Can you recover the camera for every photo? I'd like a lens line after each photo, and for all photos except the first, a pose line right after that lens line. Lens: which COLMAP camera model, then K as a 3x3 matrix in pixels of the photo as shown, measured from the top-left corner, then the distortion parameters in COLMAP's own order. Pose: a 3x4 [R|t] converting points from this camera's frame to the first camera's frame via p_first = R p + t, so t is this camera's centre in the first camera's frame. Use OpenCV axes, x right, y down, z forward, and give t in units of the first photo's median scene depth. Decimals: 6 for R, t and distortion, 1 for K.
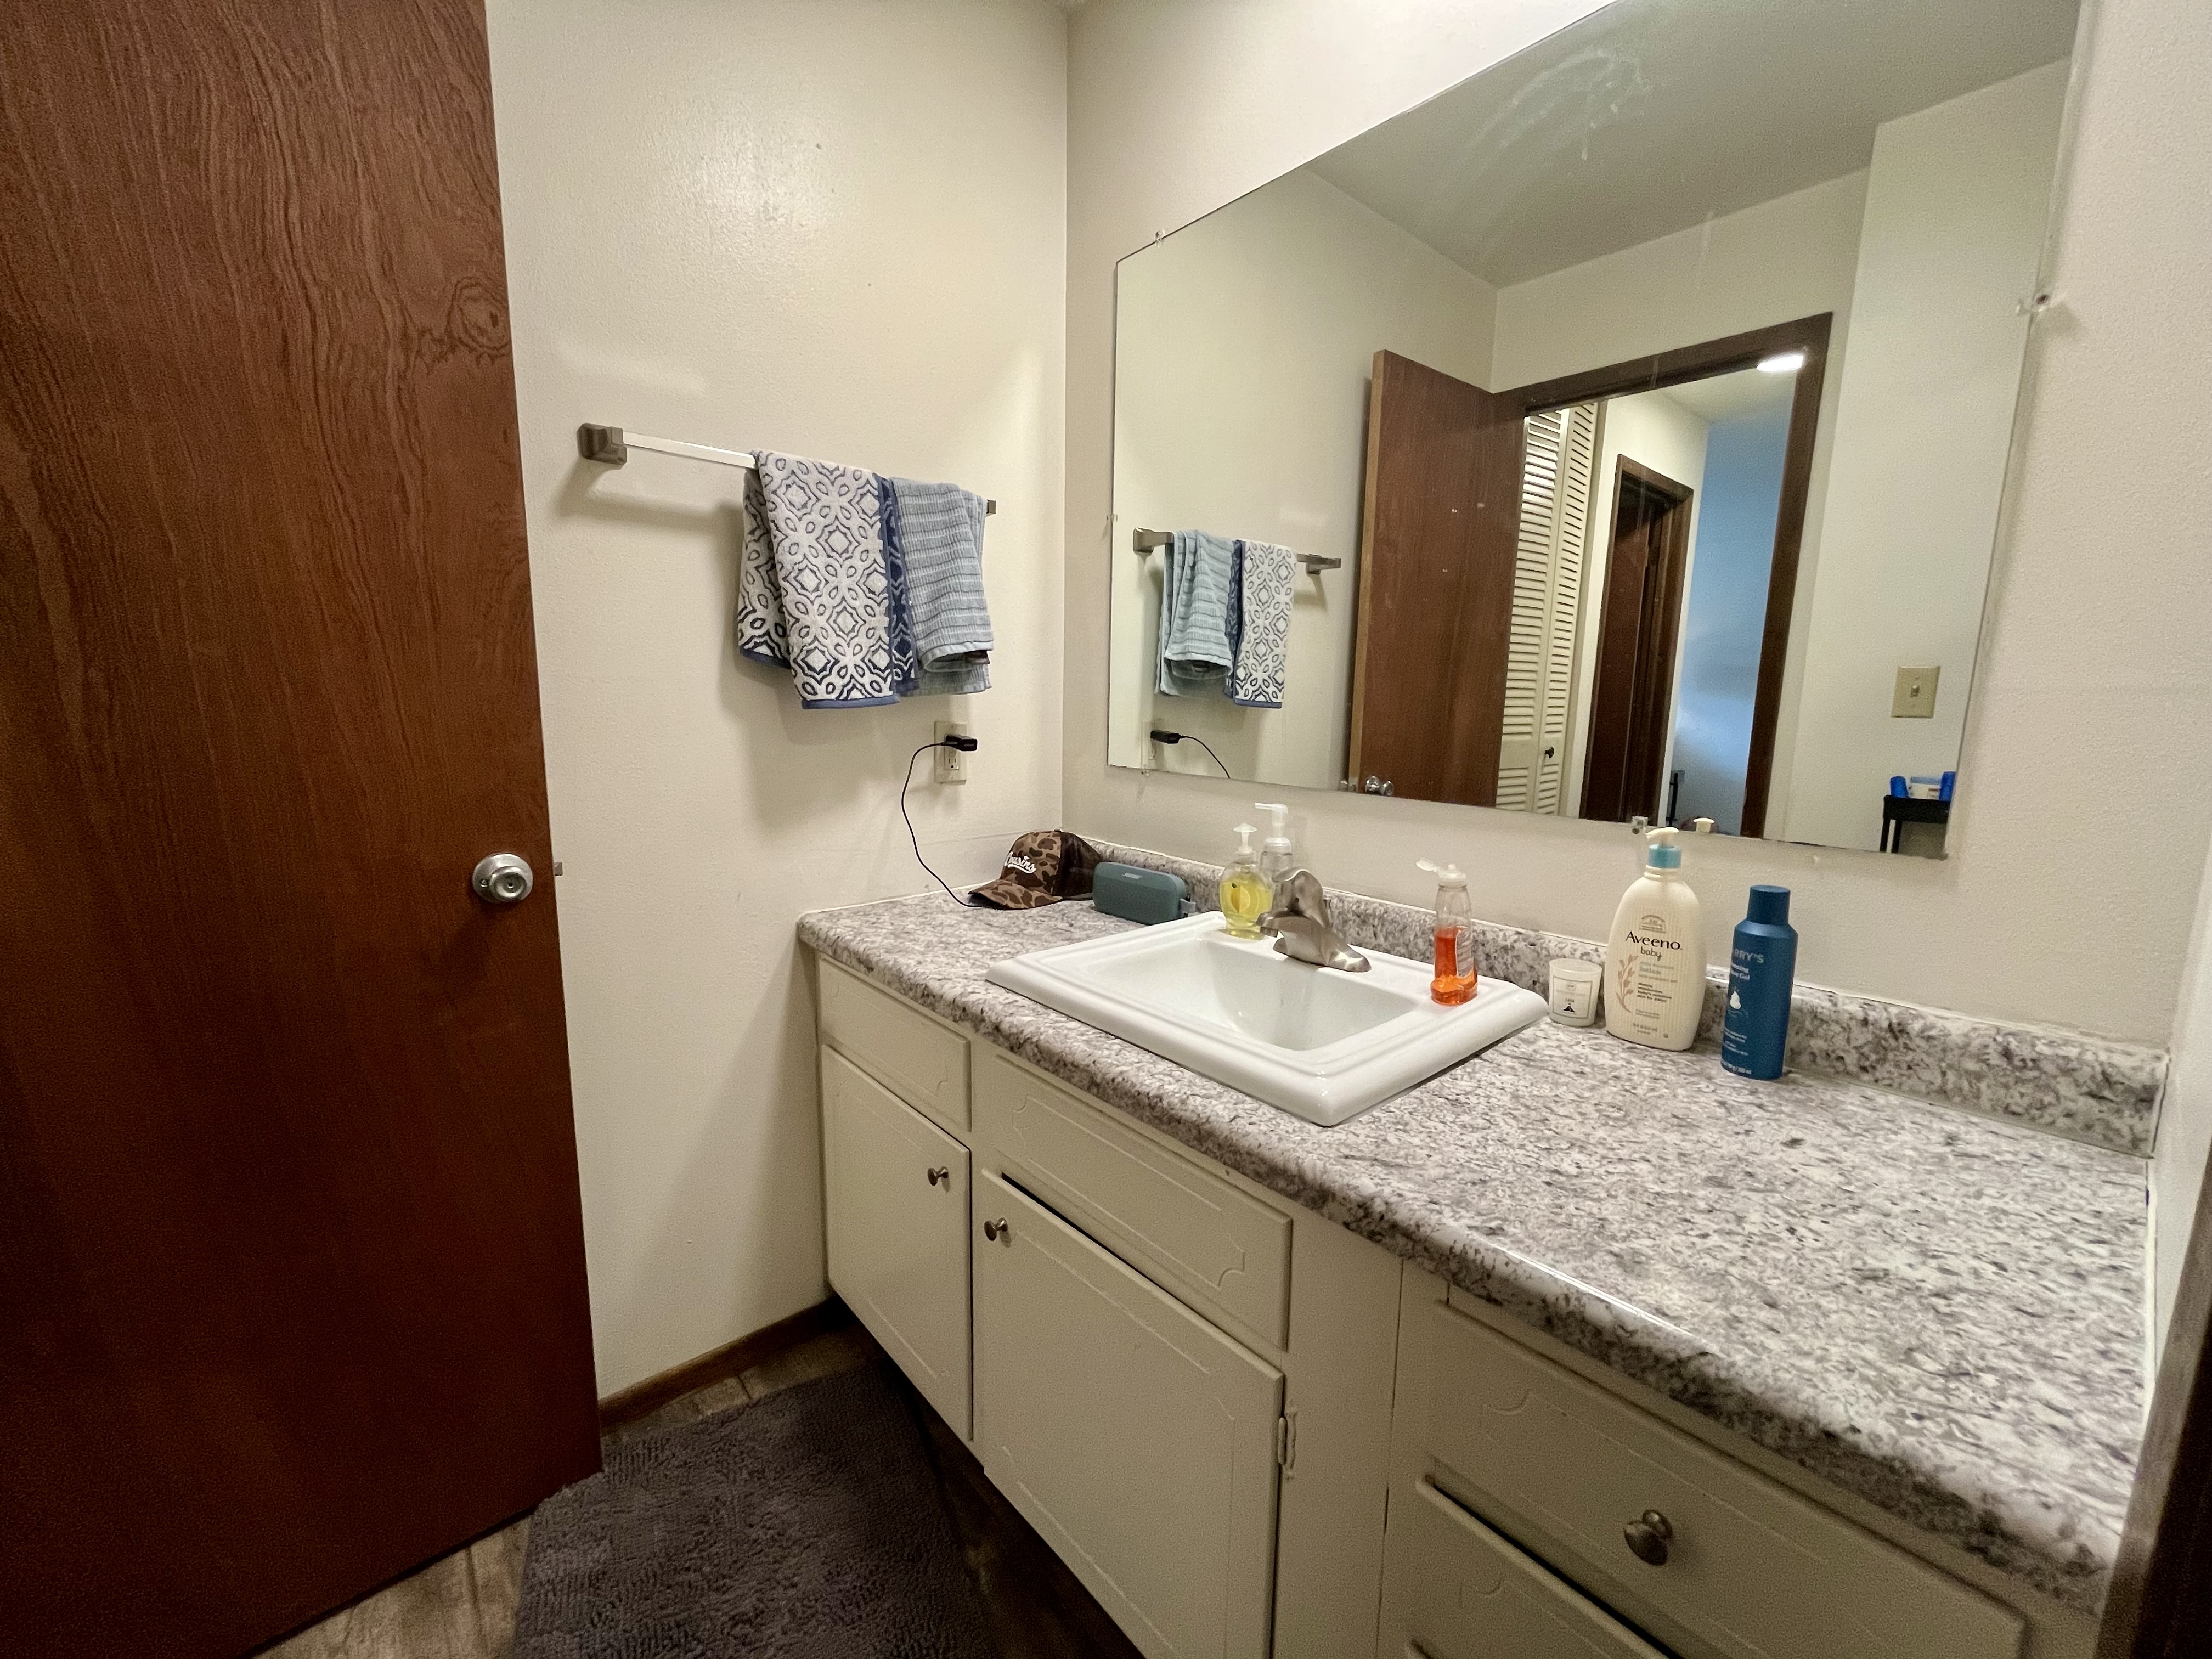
lens RADIAL K [[898.9, 0, 1088.7], [0, 898.9, 829.0], [0, 0, 1]] dist [-0.000771, -0.000294]
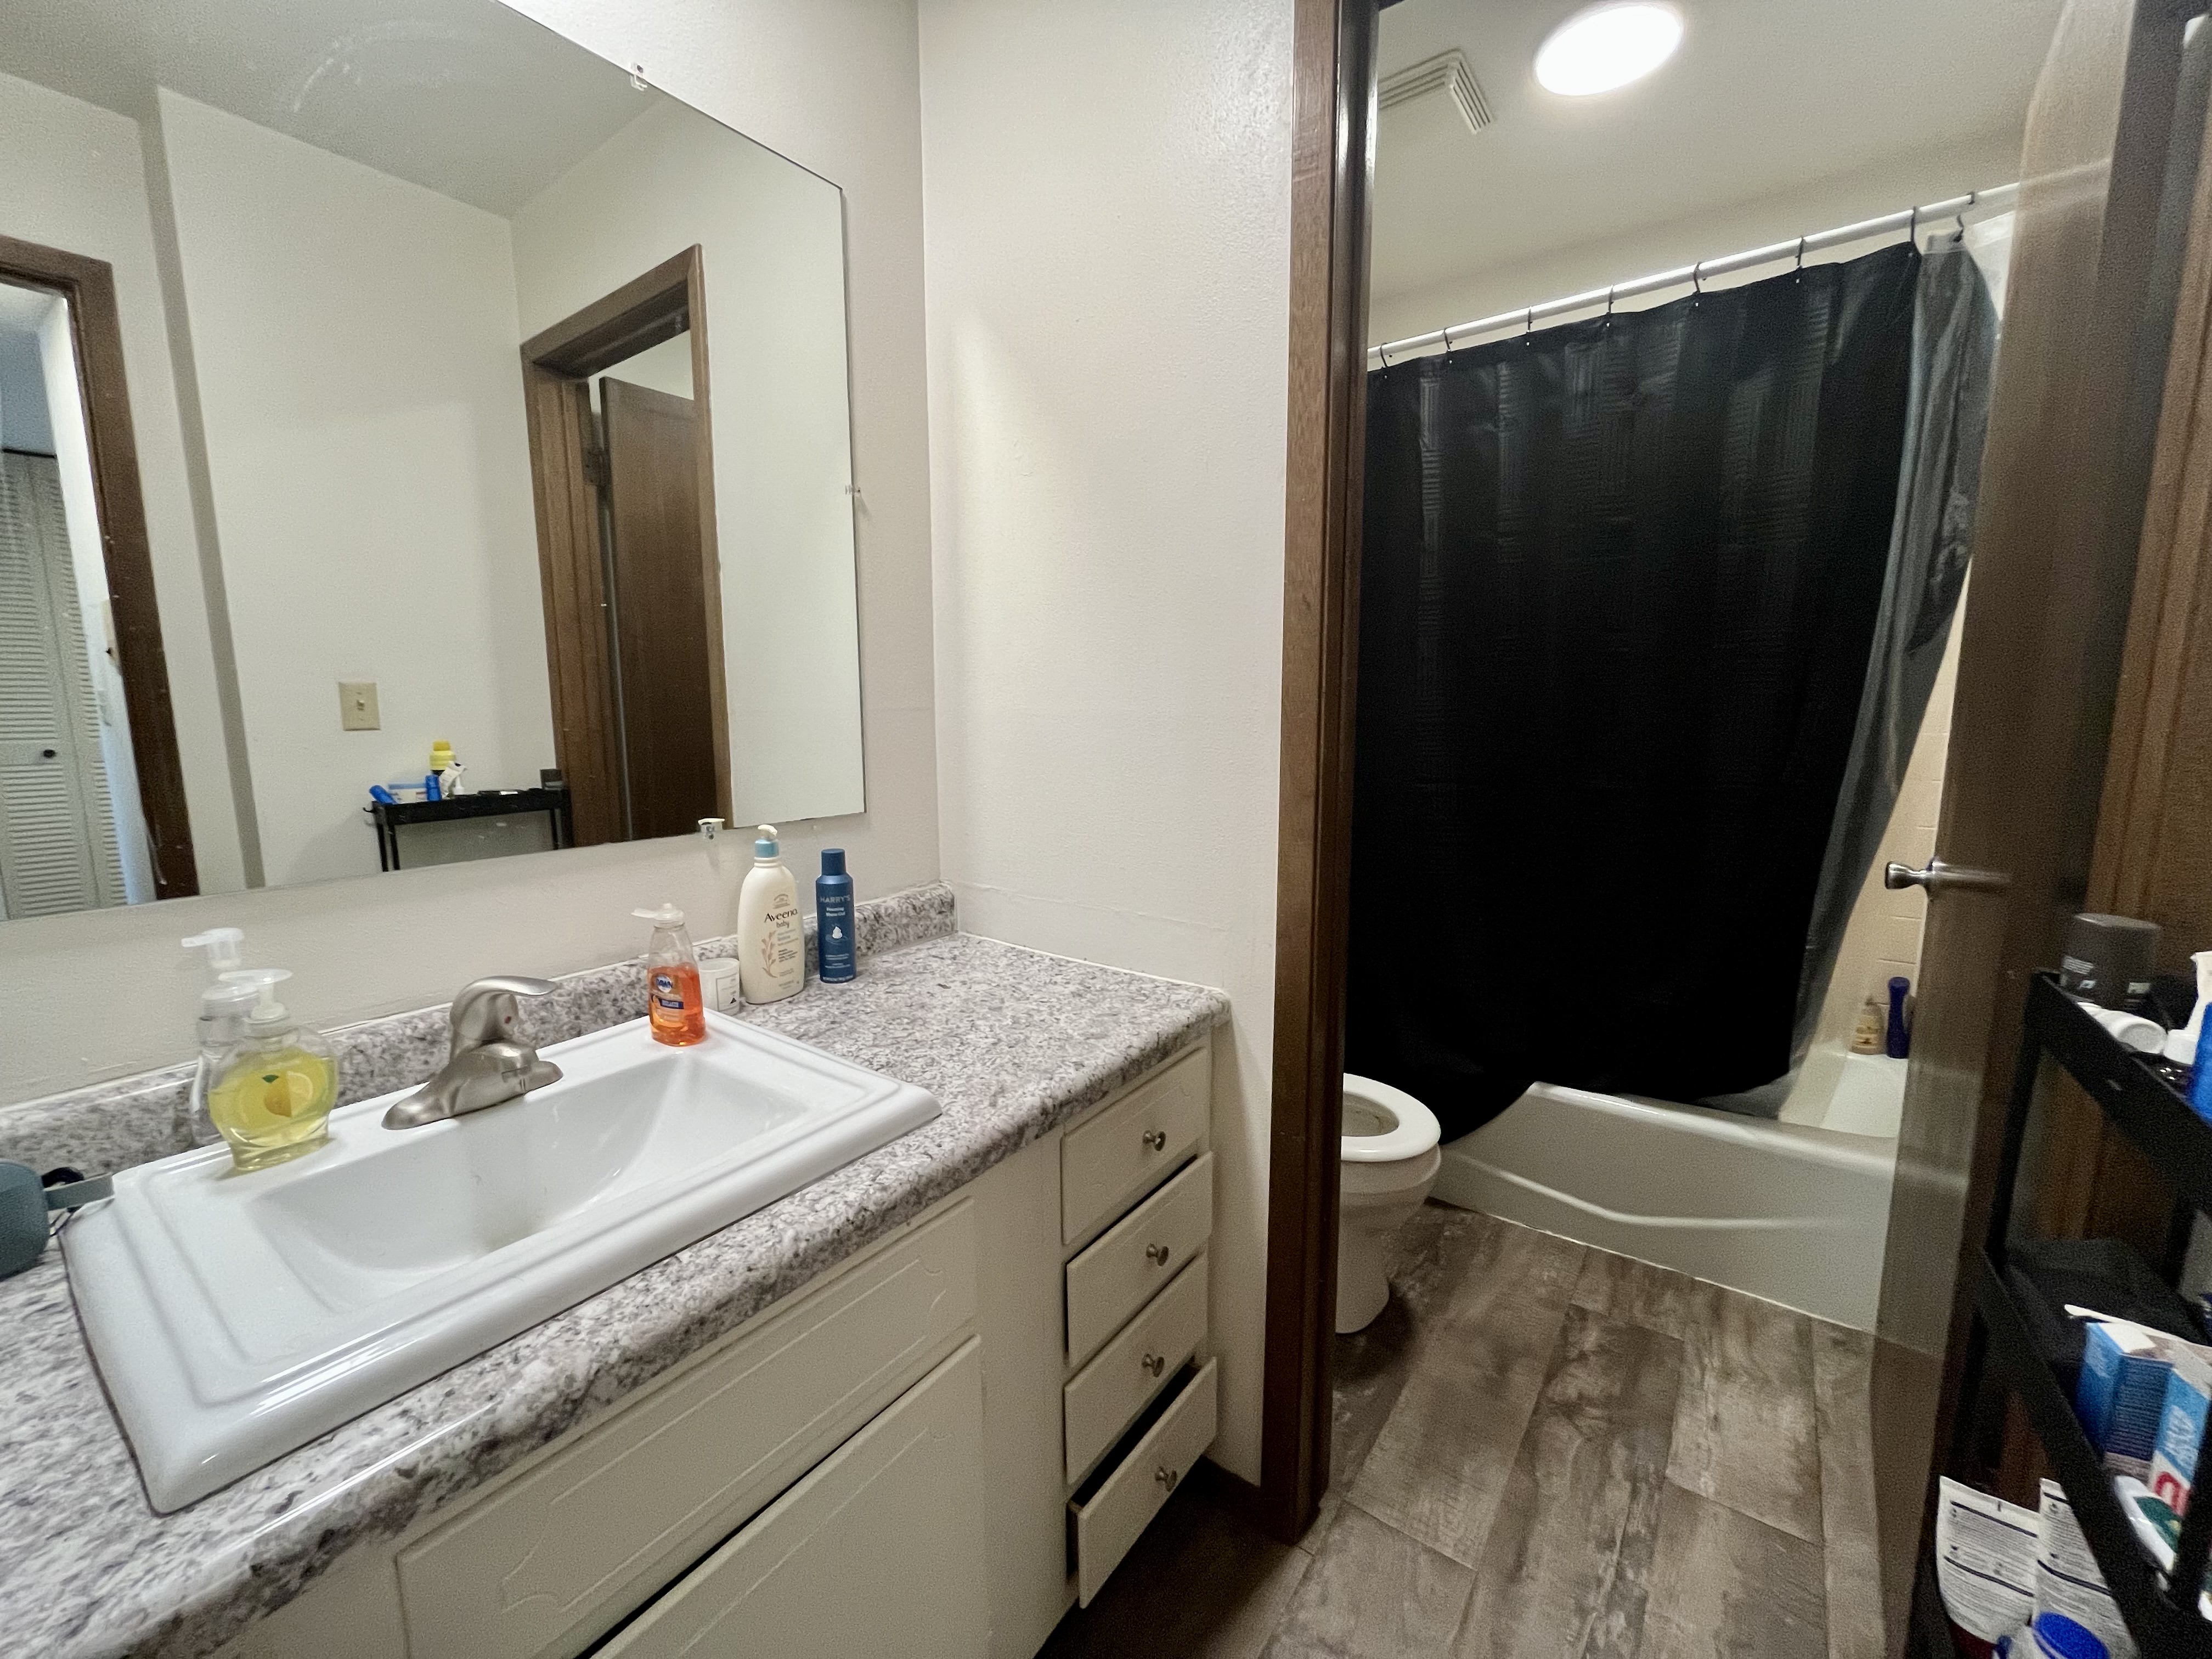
lens RADIAL K [[898.9, 0, 1122.0], [0, 898.9, 831.3], [0, 0, 1]] dist [-0.000771, -0.000294]
pose [[-0.248870, -0.155461, 0.955979, -0.729715], [0.150475, 0.968843, 0.196726, -0.177542], [-0.956776, 0.192810, -0.217723, 0.861688]]
